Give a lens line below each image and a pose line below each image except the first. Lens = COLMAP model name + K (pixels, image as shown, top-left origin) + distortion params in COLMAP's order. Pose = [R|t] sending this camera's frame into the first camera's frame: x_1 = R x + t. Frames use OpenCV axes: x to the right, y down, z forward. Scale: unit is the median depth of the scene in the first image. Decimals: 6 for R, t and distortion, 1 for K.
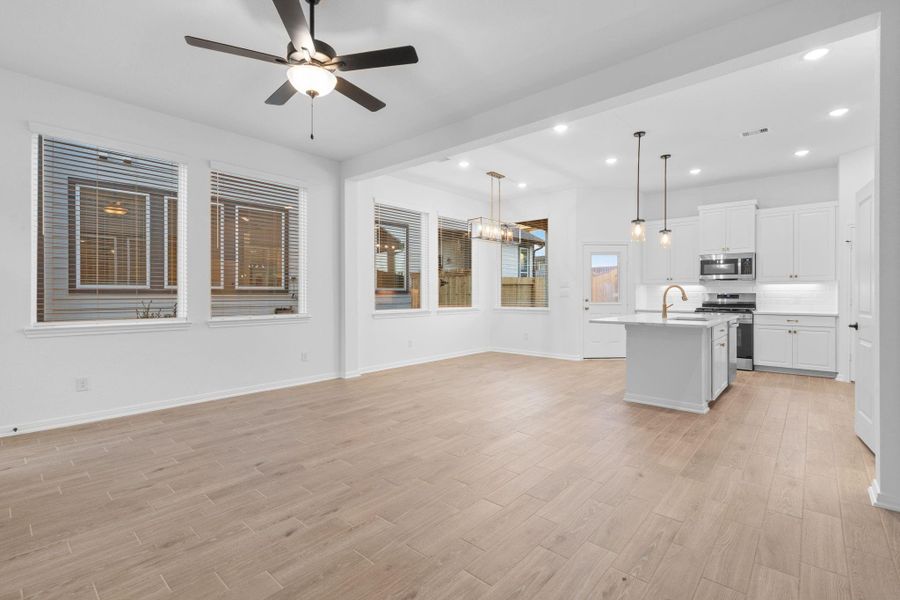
lens RADIAL K [[410.7, 0, 447.6], [0, 410.7, 294.5], [0, 0, 1]] dist [0.000924, -0.000440]
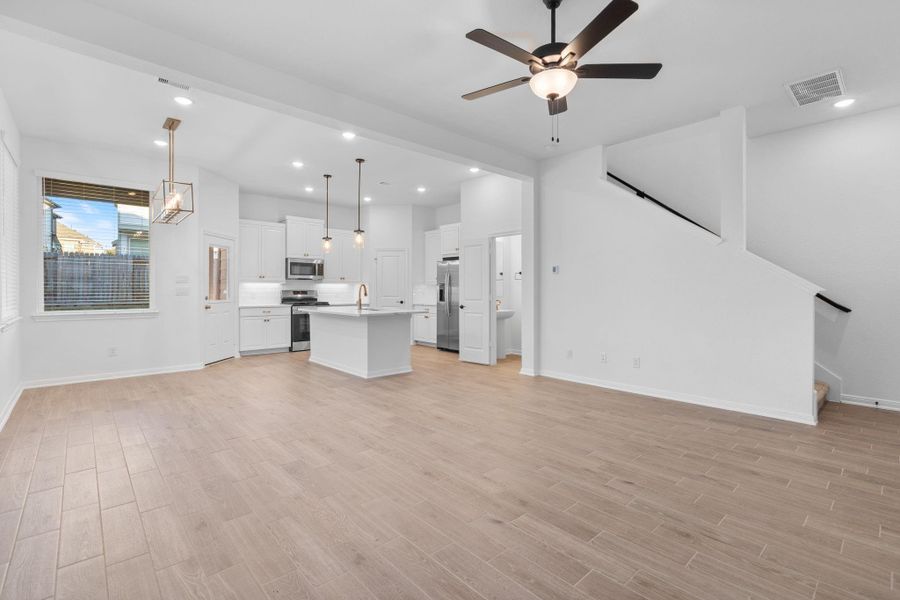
lens RADIAL K [[410.7, 0, 447.6], [0, 410.7, 294.5], [0, 0, 1]] dist [0.000924, -0.000440]
pose [[0.108618, -0.009939, 0.994034, -1.059414], [0.000827, 0.999951, 0.009908, -0.003846], [-0.994083, -0.000254, 0.108621, 0.888953]]
